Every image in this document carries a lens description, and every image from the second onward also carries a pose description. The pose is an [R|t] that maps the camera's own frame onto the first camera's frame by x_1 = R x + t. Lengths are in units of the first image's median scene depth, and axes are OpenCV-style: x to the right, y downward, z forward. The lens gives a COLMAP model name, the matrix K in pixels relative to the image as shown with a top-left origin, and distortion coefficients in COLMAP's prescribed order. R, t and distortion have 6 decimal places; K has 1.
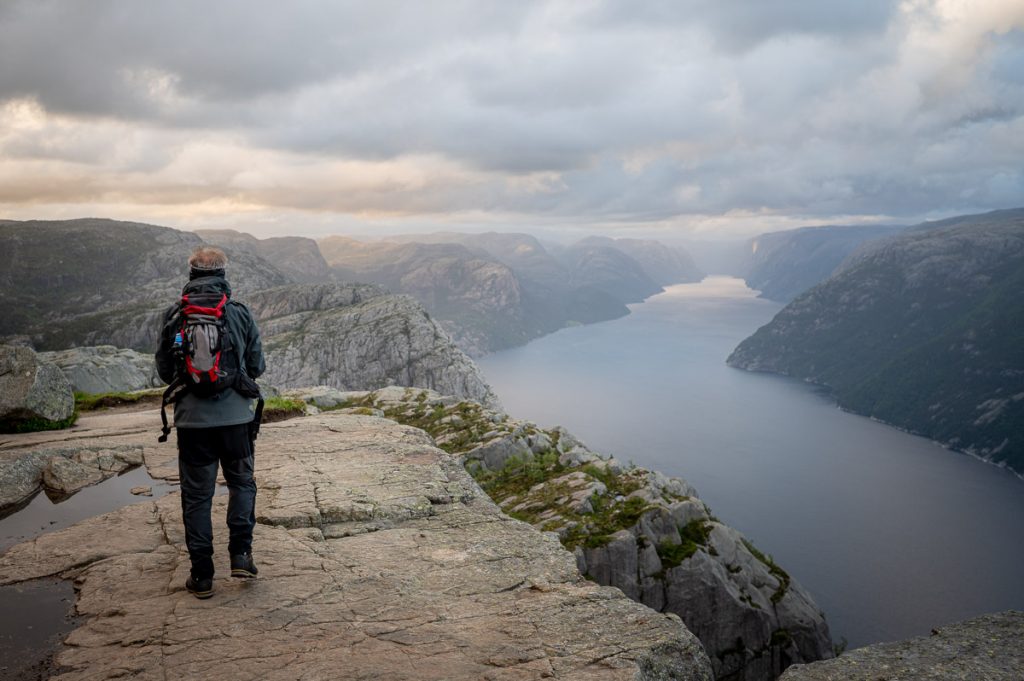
lens RADIAL K [[1005.7, 0, 485.3], [0, 1005.7, 336.2], [0, 0, 1]] dist [-0.027226, -0.014563]
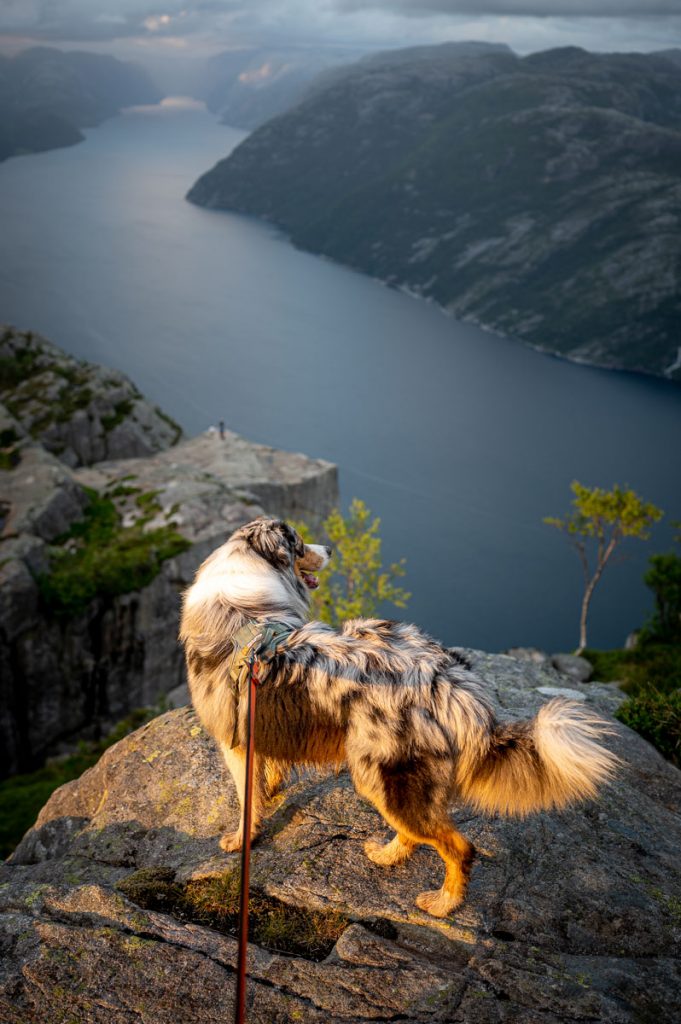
lens RADIAL K [[1075.5, 0, 315.0], [0, 1075.5, 469.7], [0, 0, 1]] dist [-0.025199, -0.001861]
pose [[0.941033, -0.079857, 0.328754, -0.053405], [-0.017273, 0.959134, 0.282423, -0.134565], [-0.337872, -0.271449, 0.901198, -0.460319]]
